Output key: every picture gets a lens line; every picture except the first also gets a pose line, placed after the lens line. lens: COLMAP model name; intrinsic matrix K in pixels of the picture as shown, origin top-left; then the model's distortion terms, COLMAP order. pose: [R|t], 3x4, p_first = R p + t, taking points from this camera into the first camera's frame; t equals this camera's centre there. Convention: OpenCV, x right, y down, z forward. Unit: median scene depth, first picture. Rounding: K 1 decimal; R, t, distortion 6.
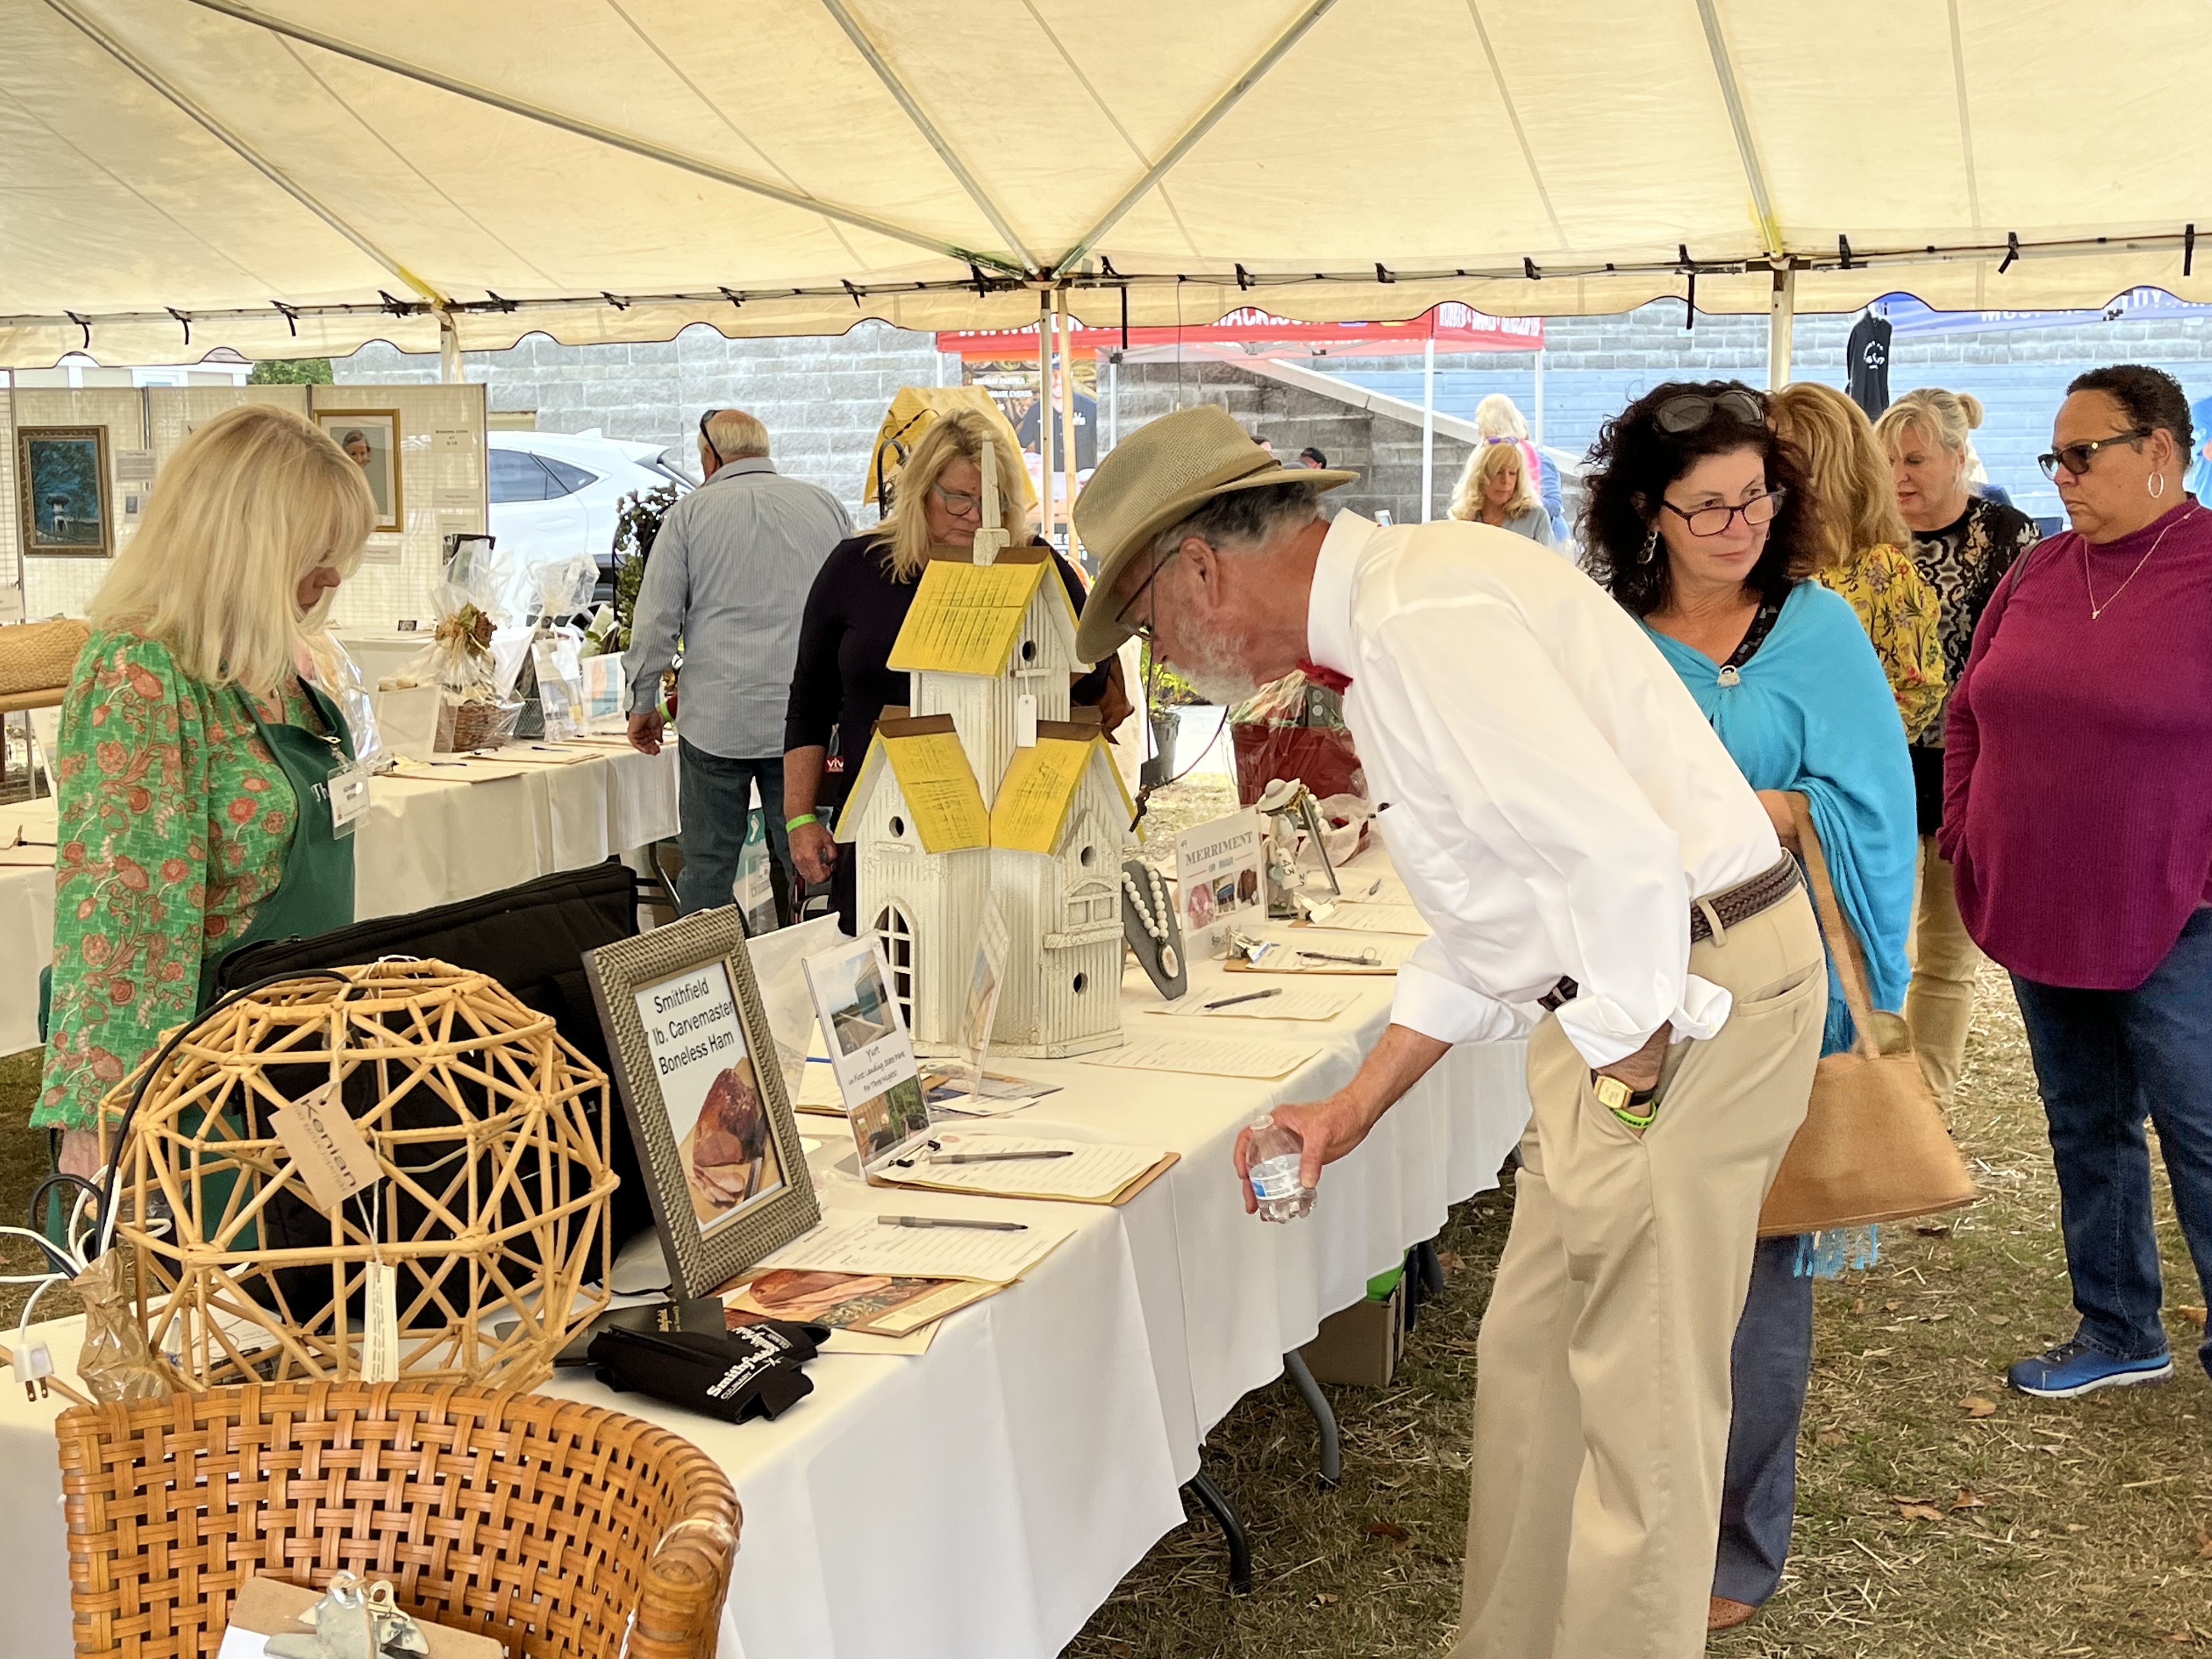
lens RADIAL K [[2651.1, 0, 1104.0], [0, 2651.1, 834.6], [0, 0, 1]] dist [0.086486, 0.000000]
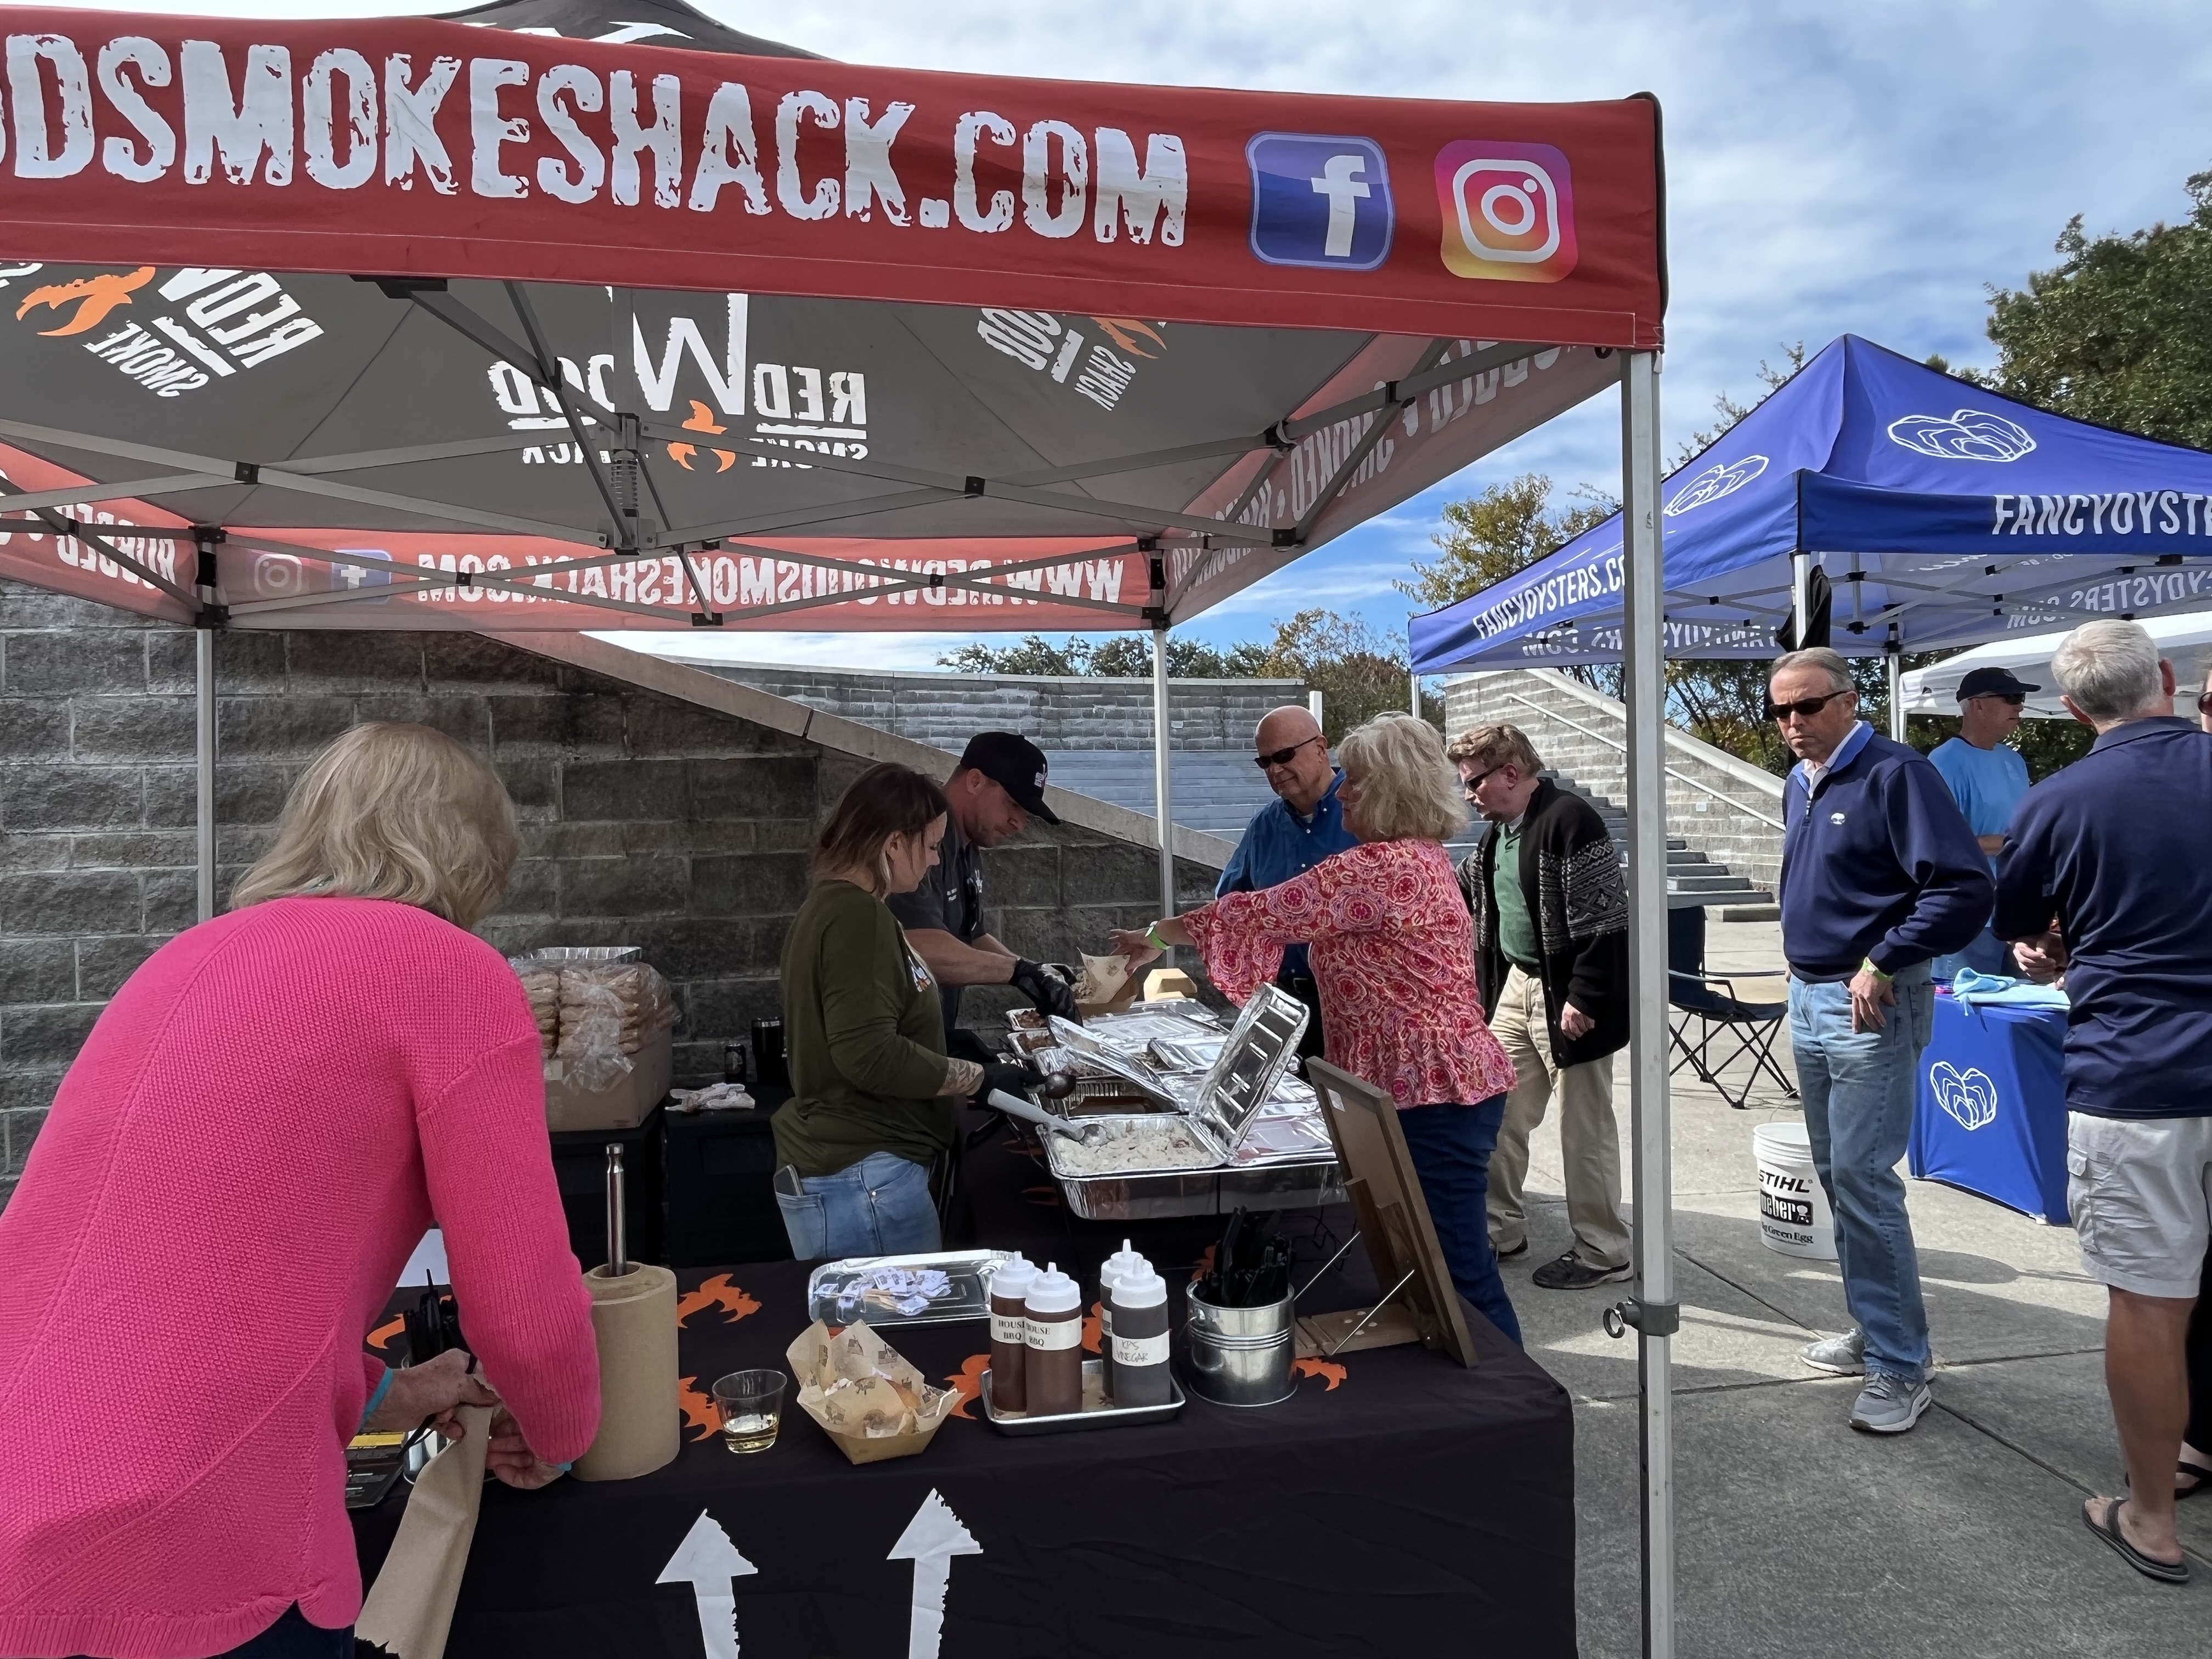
lens RADIAL K [[1356.2, 0, 1105.9], [0, 1356.2, 829.9], [0, 0, 1]] dist [0.002949, 0.000603]
pose [[0.869659, -0.009846, 0.493555, 0.022374], [0.072877, 0.991407, -0.108632, -0.110078], [-0.488244, 0.130442, 0.862904, 0.745418]]
